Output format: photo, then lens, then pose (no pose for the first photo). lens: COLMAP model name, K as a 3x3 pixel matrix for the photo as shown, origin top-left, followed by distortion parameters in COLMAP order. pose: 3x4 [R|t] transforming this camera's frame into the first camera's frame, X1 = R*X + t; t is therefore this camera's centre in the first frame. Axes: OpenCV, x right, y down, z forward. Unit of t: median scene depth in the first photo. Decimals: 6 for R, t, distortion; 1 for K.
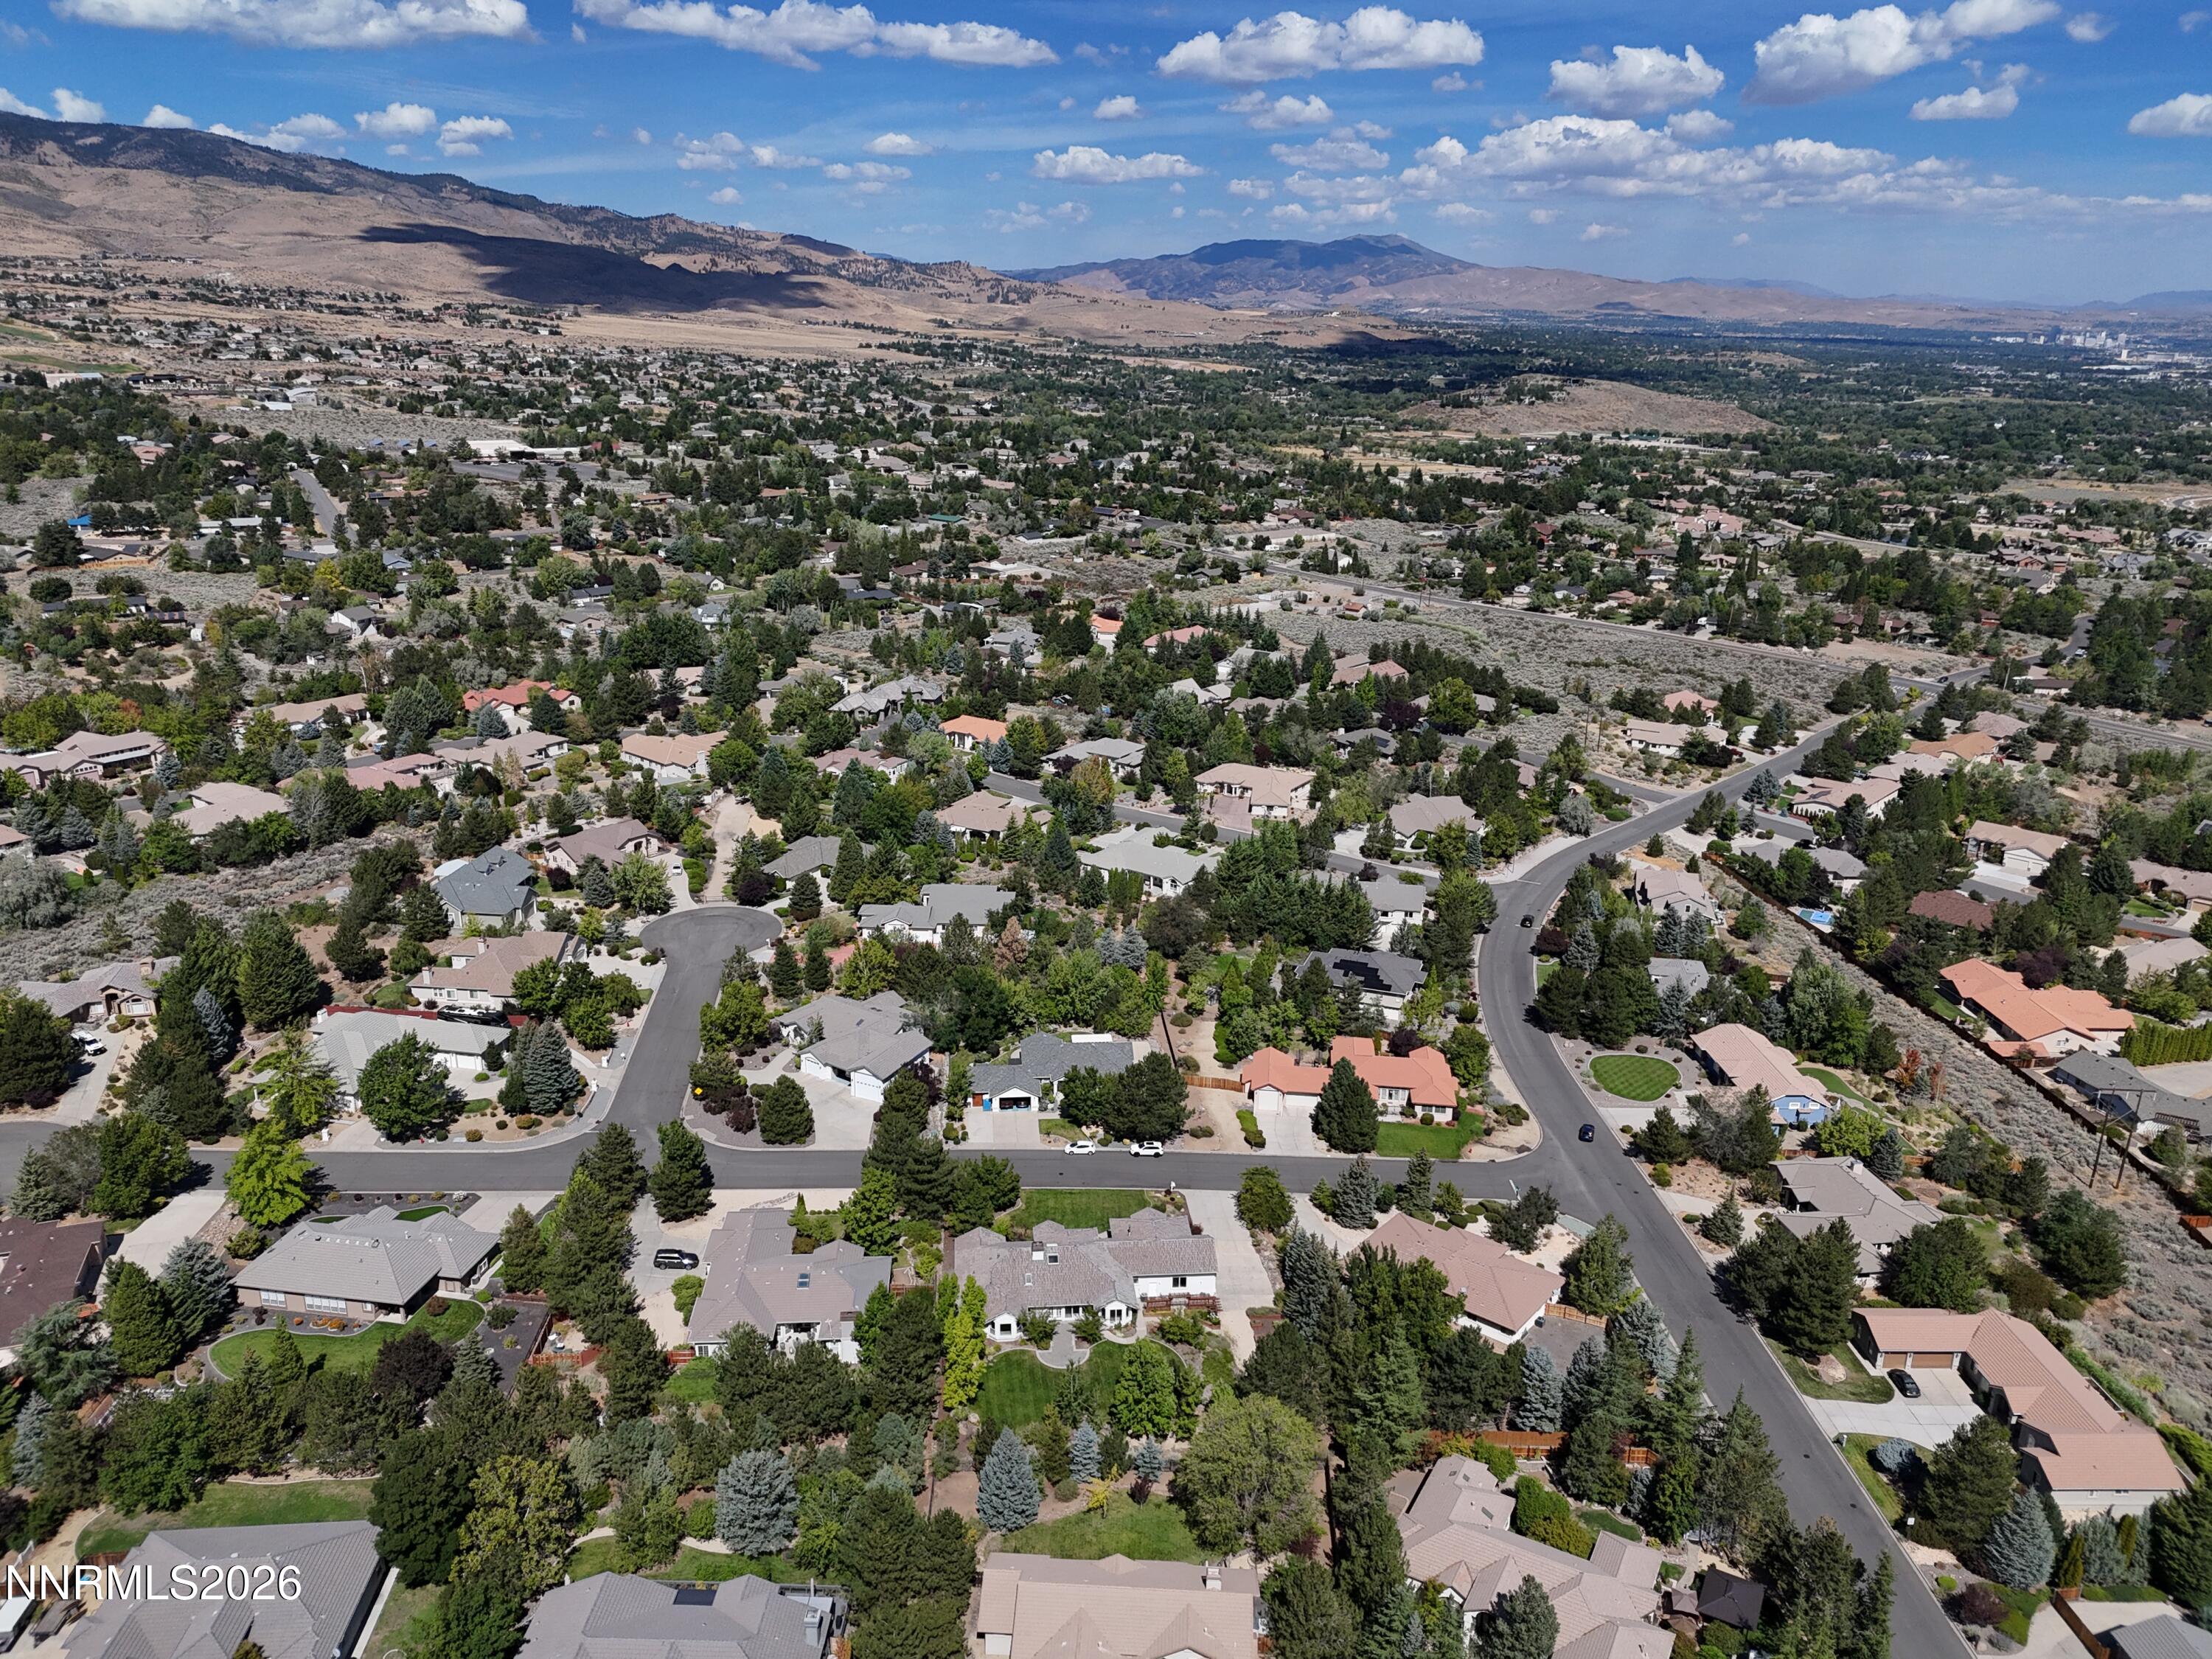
lens RADIAL K [[1602.8, 0, 1106.0], [0, 1602.8, 829.5], [0, 0, 1]] dist [0.089538, -0.119939]
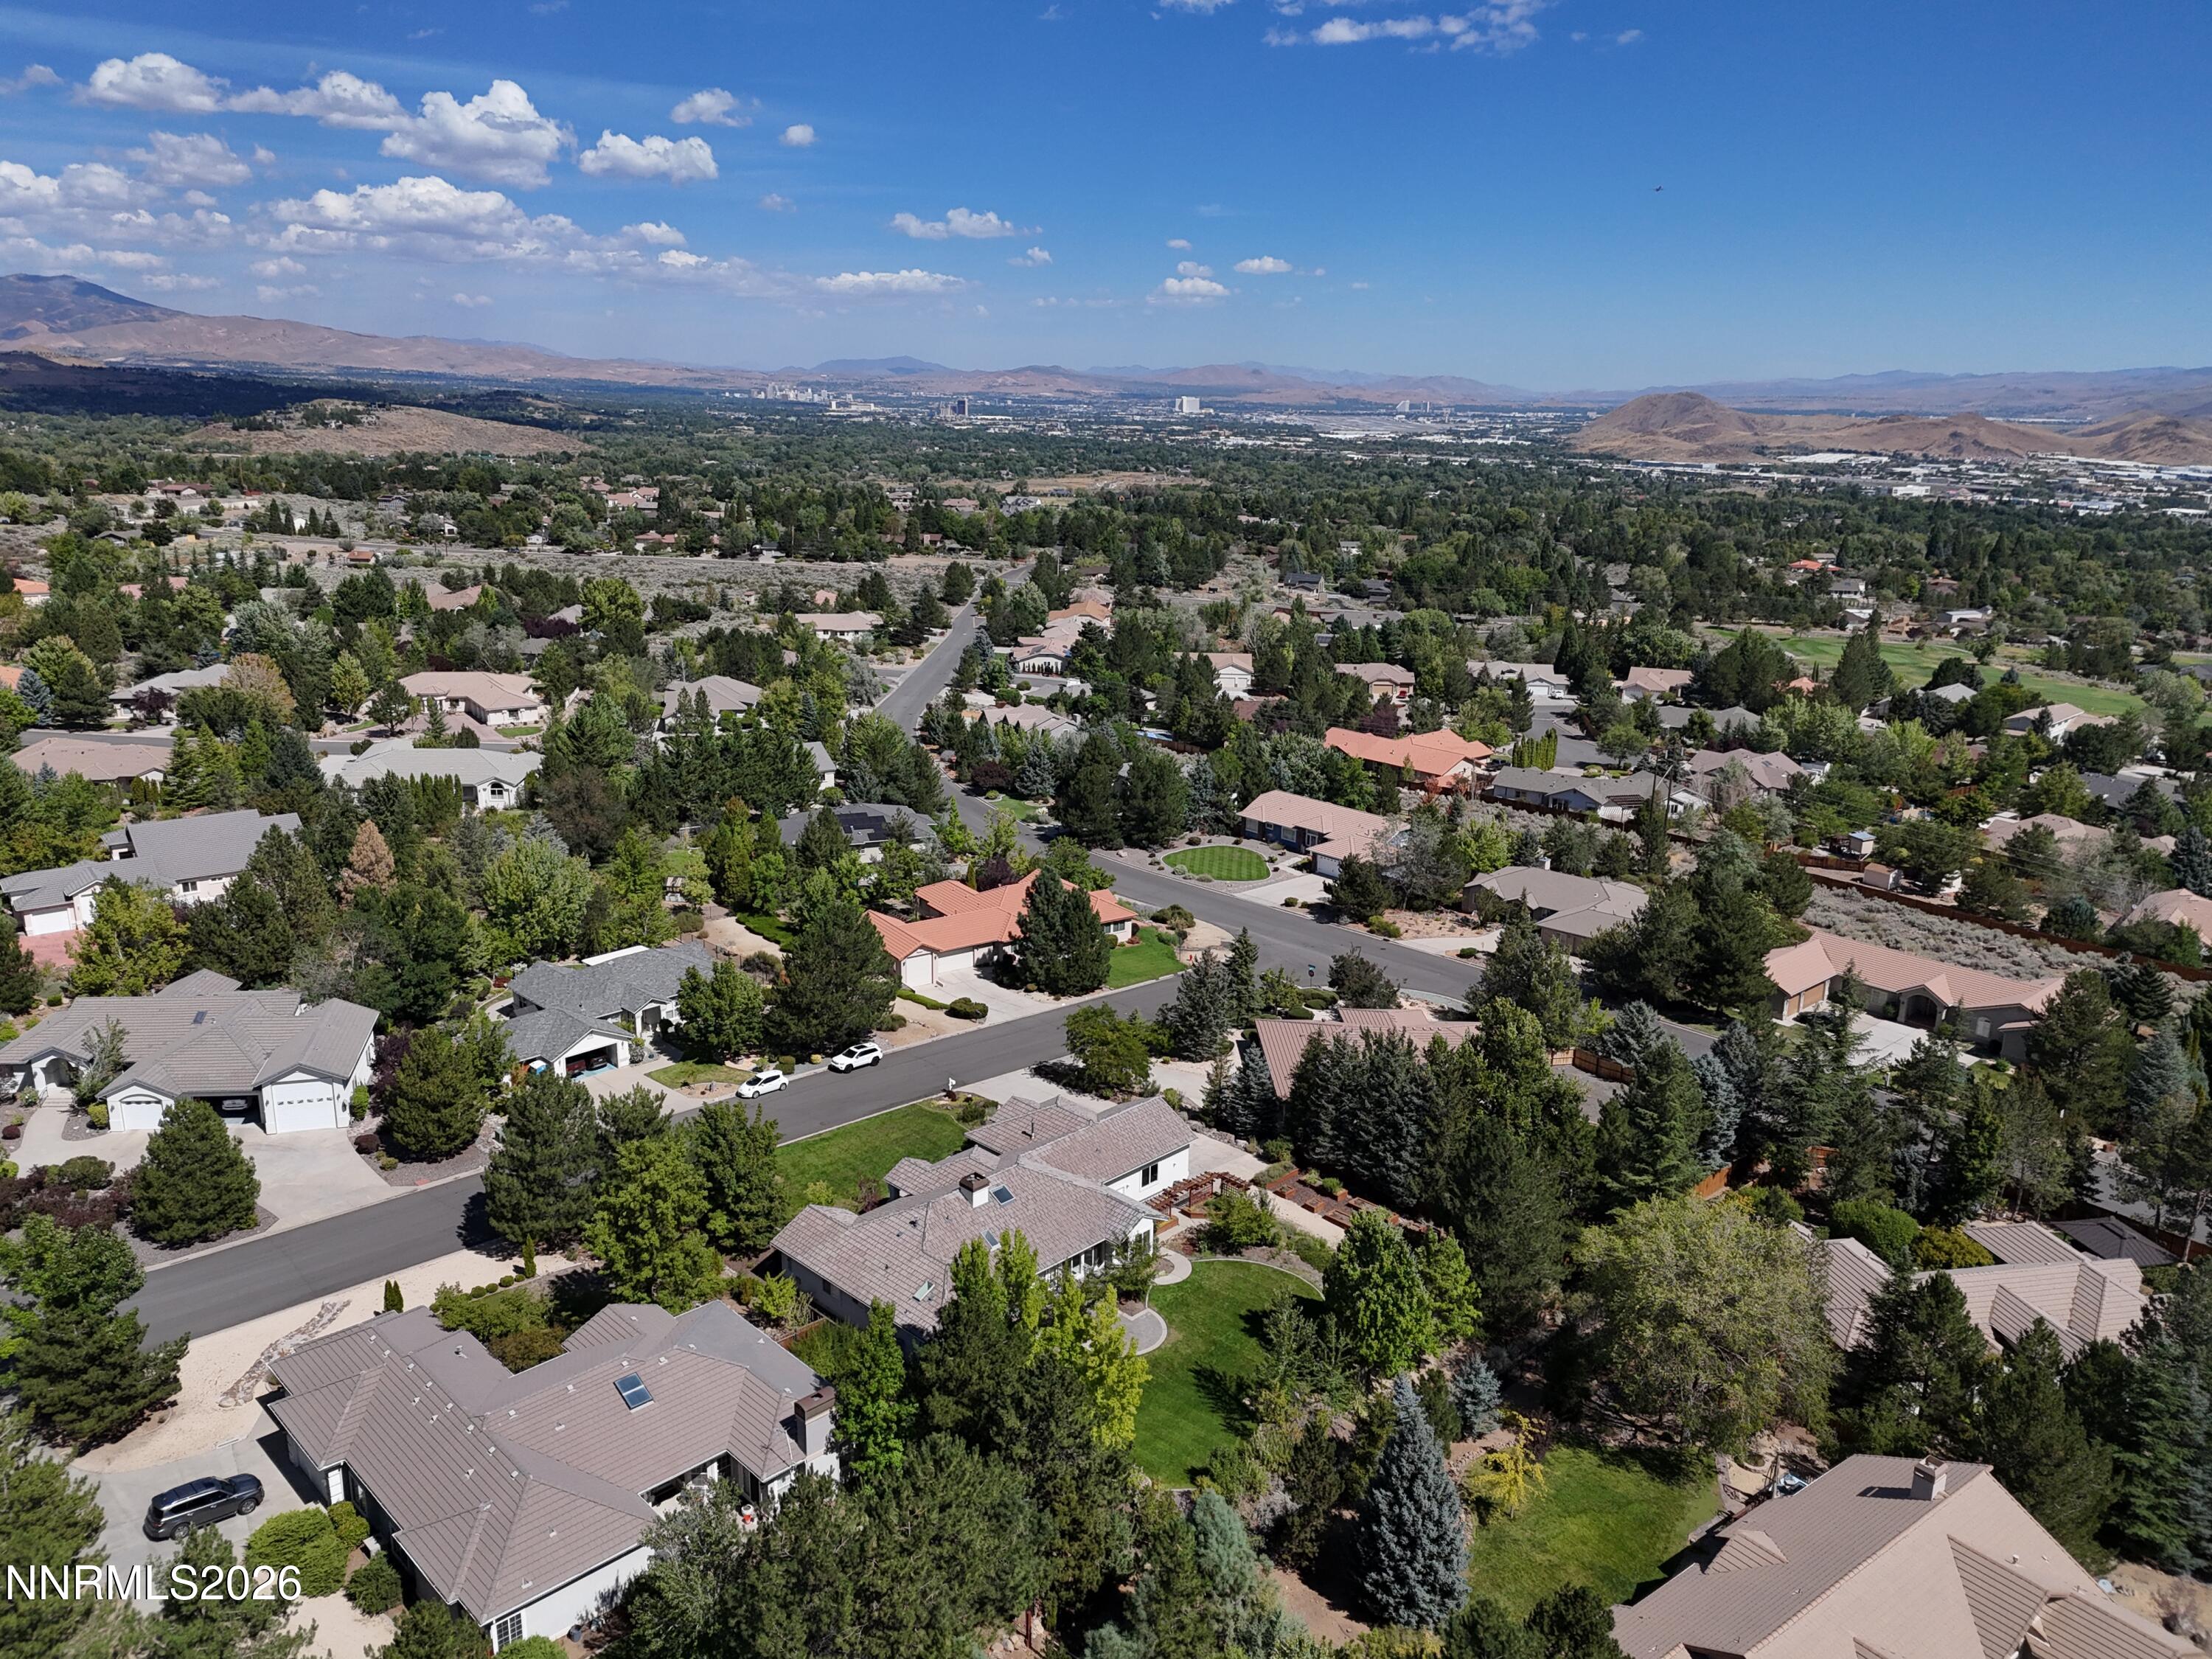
lens RADIAL K [[1613.3, 0, 1106.0], [0, 1613.3, 829.5], [0, 0, 1]] dist [0.013620, -0.000510]
pose [[0.756608, -0.167711, 0.631995, -0.286834], [0.188551, 0.981450, 0.034717, 0.109057], [-0.626094, 0.092896, 0.774195, 0.448755]]
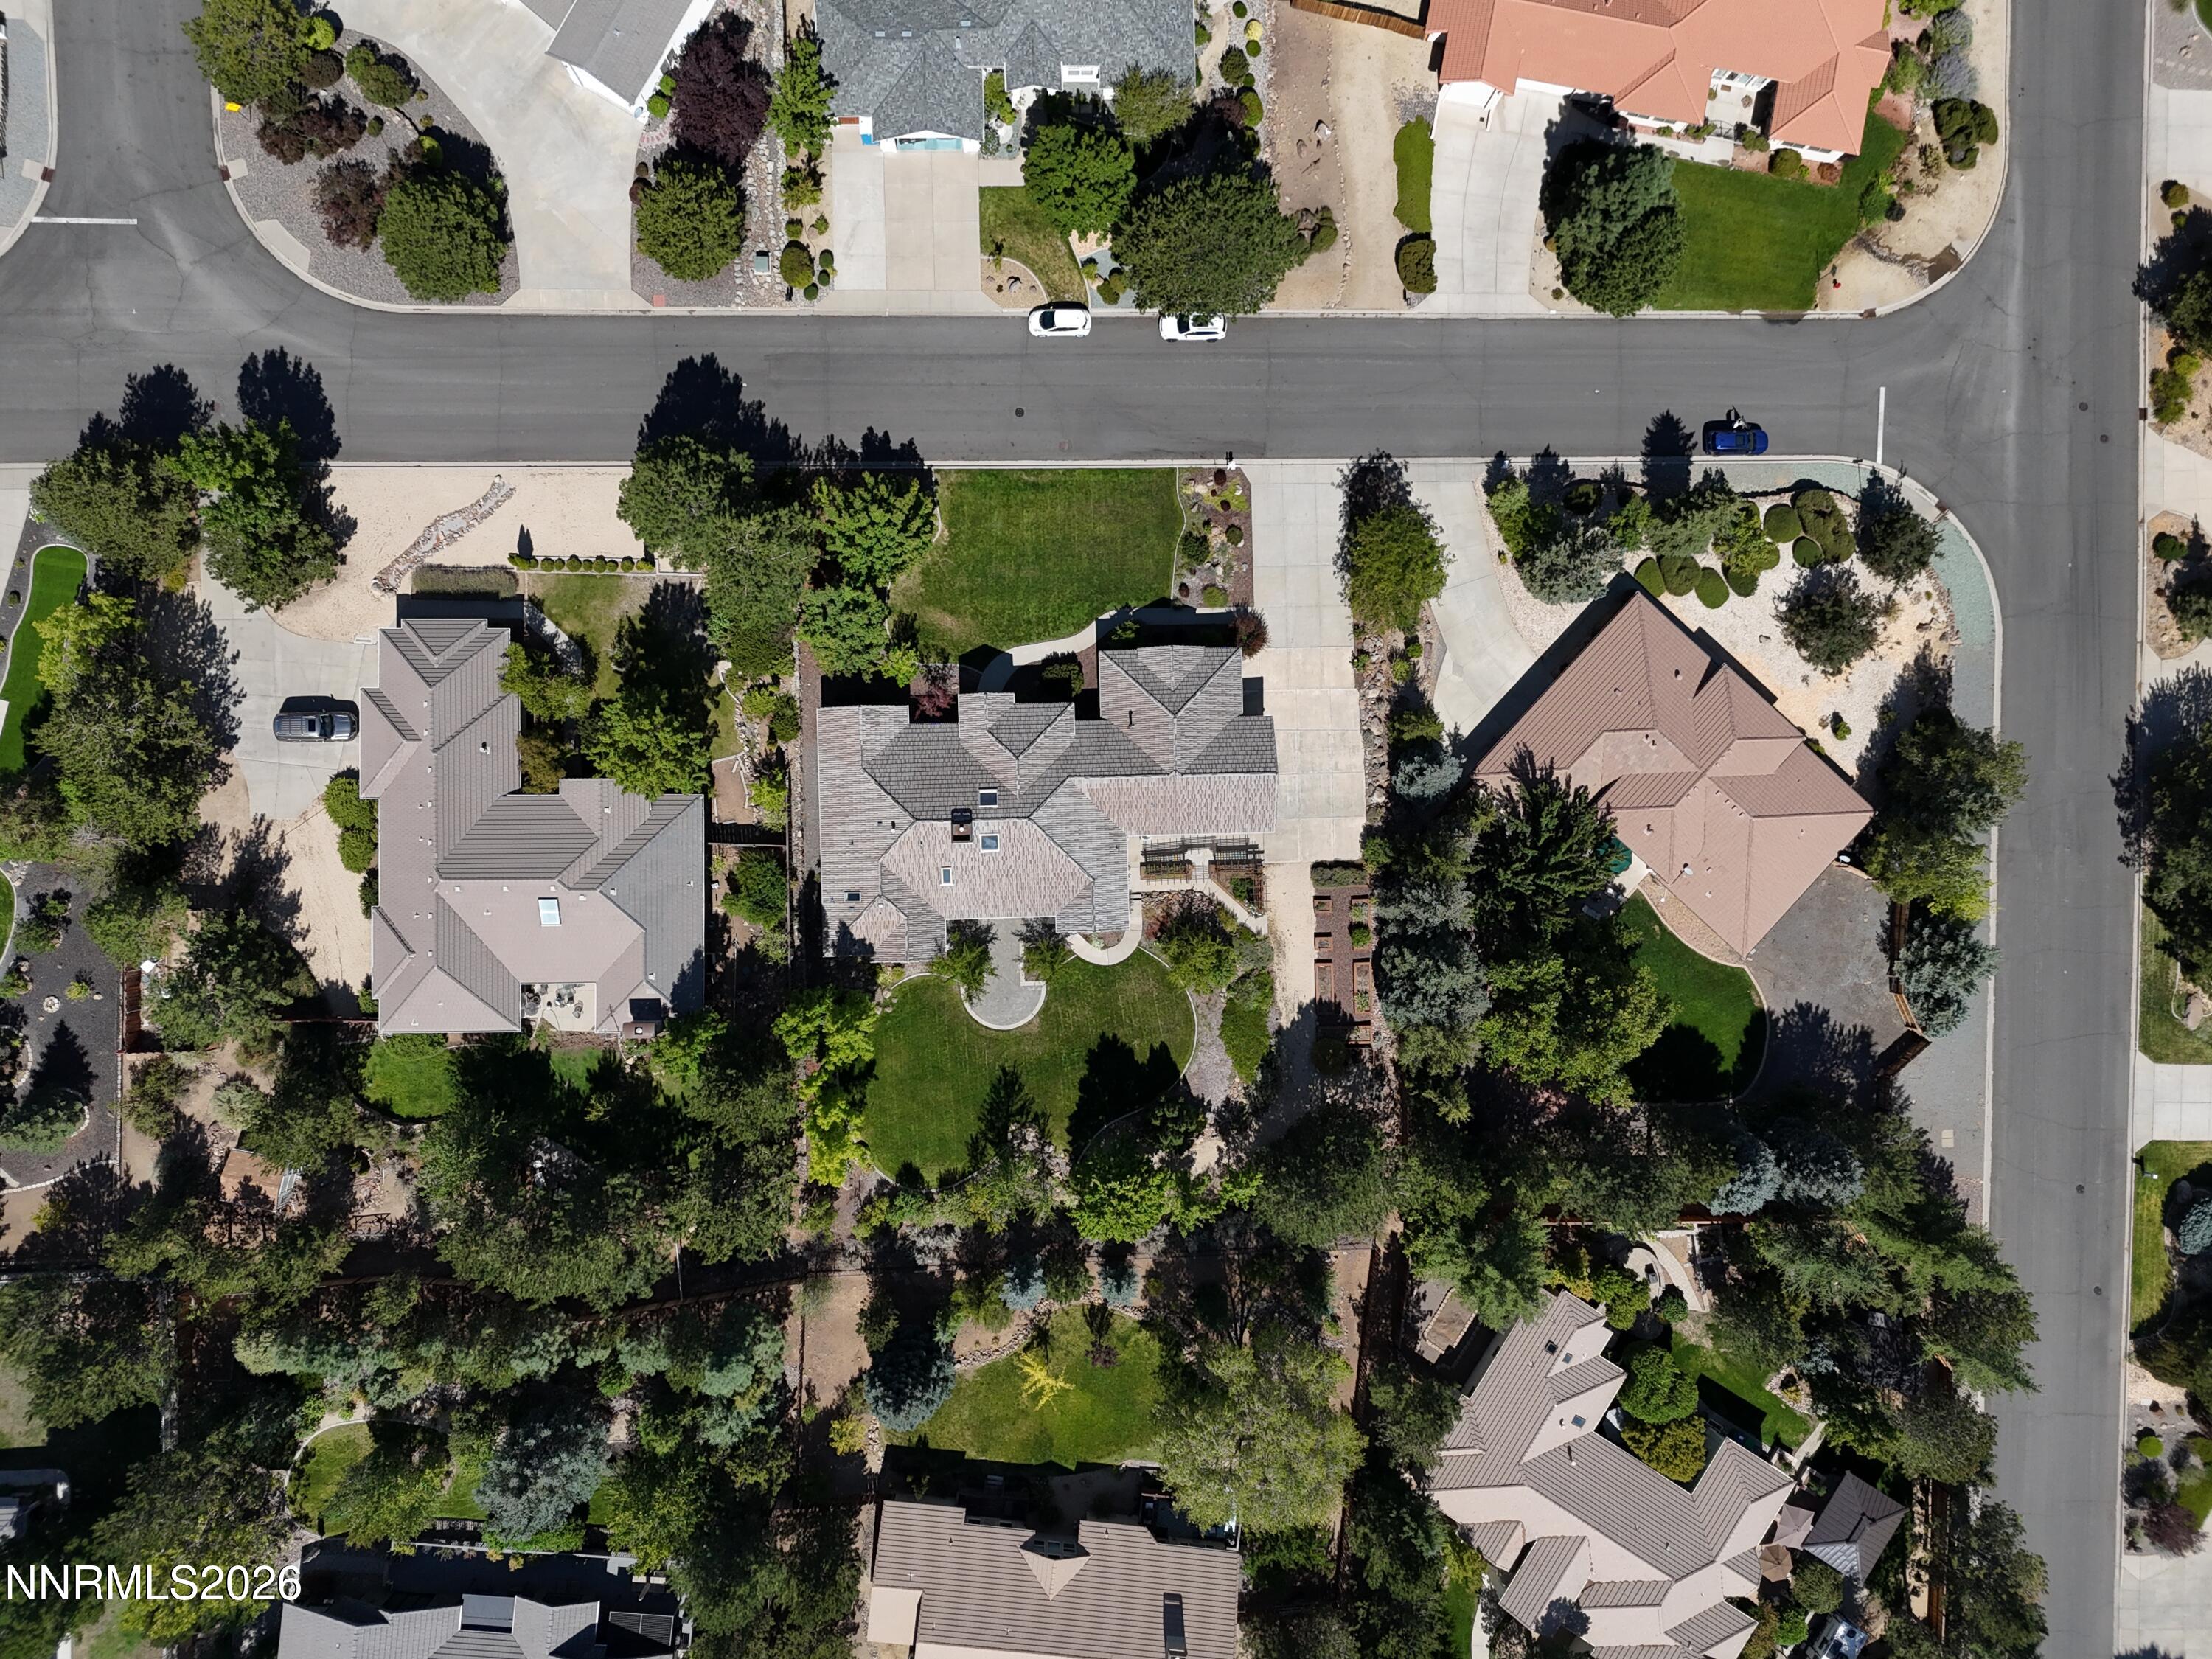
lens RADIAL K [[1602.8, 0, 1106.0], [0, 1602.8, 829.5], [0, 0, 1]] dist [0.089538, -0.119939]
pose [[0.997932, 0.059804, 0.023572, -0.004136], [-0.041411, 0.317626, 0.947311, -0.228046], [0.049166, -0.946328, 0.319446, 0.693054]]
